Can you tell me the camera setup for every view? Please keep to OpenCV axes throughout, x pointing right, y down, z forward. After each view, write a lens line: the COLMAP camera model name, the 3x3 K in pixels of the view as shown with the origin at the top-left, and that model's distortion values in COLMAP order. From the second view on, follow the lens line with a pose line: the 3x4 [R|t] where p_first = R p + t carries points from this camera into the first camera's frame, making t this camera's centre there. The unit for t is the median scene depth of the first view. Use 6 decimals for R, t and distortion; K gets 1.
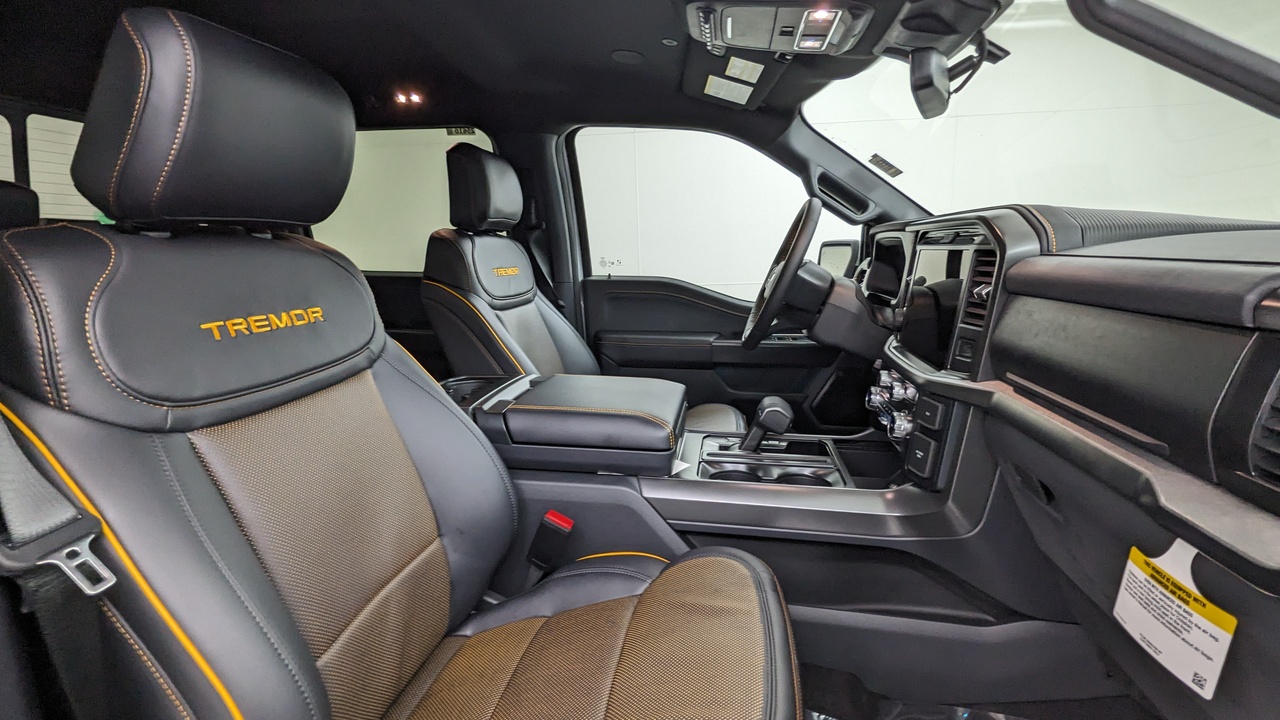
lens RADIAL K [[610.2, 0, 640.0], [0, 610.2, 360.0], [0, 0, 1]] dist [-0.002748, -0.000041]
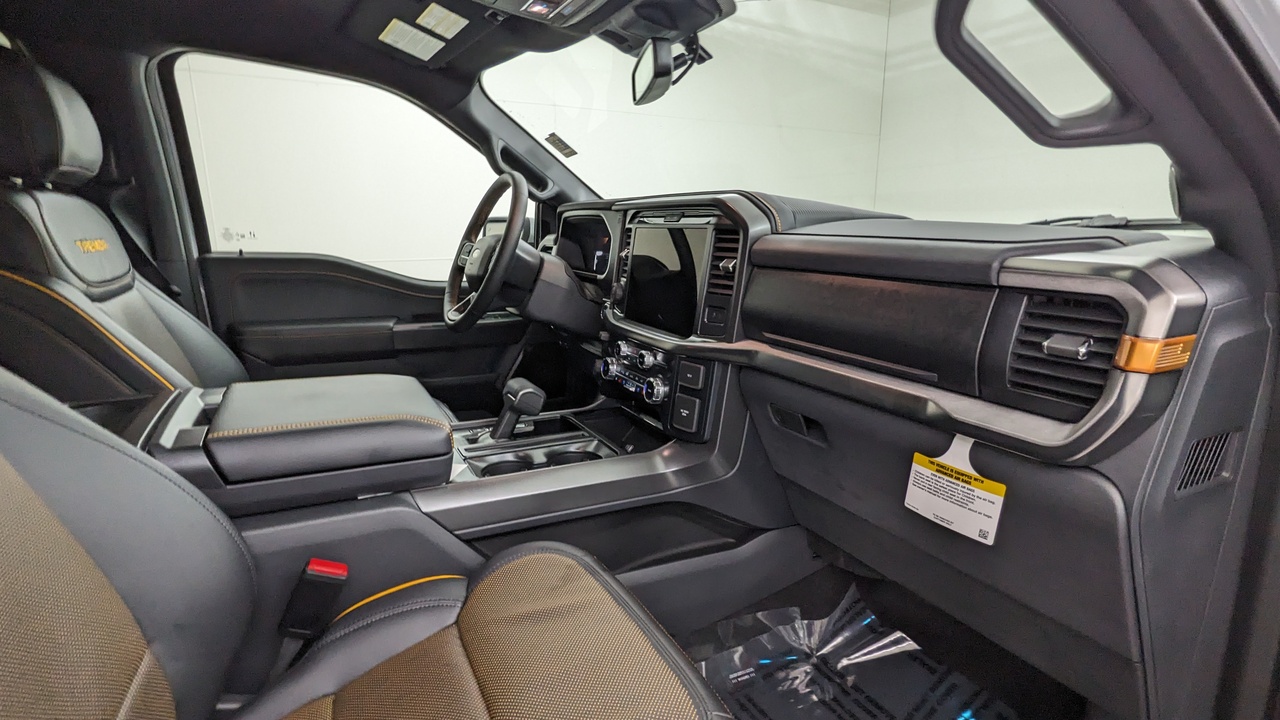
lens RADIAL K [[610.2, 0, 640.0], [0, 610.2, 360.0], [0, 0, 1]] dist [-0.002748, -0.000041]
pose [[0.805390, -0.101498, 0.583991, -0.225700], [0.080846, 0.994833, 0.061407, -0.014667], [-0.587206, -0.002243, 0.809434, 0.134913]]
